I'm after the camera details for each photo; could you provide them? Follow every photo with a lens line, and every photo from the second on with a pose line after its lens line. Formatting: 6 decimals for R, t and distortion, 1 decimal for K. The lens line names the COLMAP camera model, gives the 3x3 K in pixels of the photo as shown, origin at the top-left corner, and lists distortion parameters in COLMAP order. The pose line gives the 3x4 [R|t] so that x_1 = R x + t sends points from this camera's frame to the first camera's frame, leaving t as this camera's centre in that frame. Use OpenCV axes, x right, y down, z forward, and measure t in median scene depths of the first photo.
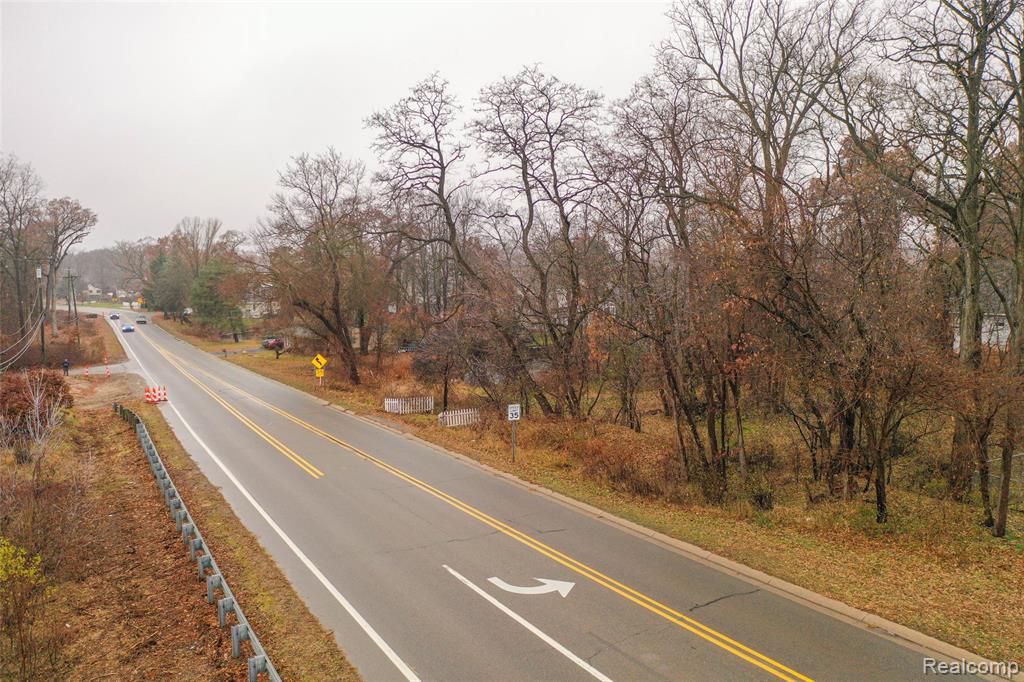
lens RADIAL K [[817.9, 0, 510.8], [0, 817.9, 341.2], [0, 0, 1]] dist [-0.017863, 0.000606]
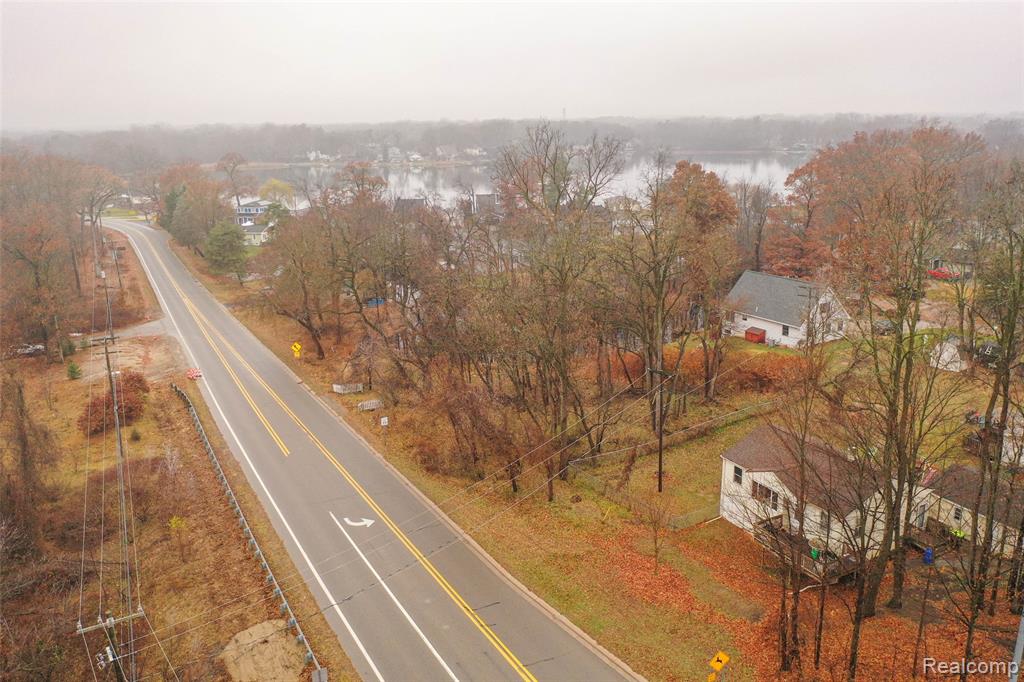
lens RADIAL K [[817.9, 0, 512.8], [0, 817.9, 340.3], [0, 0, 1]] dist [-0.017863, 0.000606]
pose [[0.999978, -0.001509, -0.006466, 0.377088], [0.002617, 0.984555, 0.175054, -0.520096], [0.006102, -0.175067, 0.984538, -1.056774]]
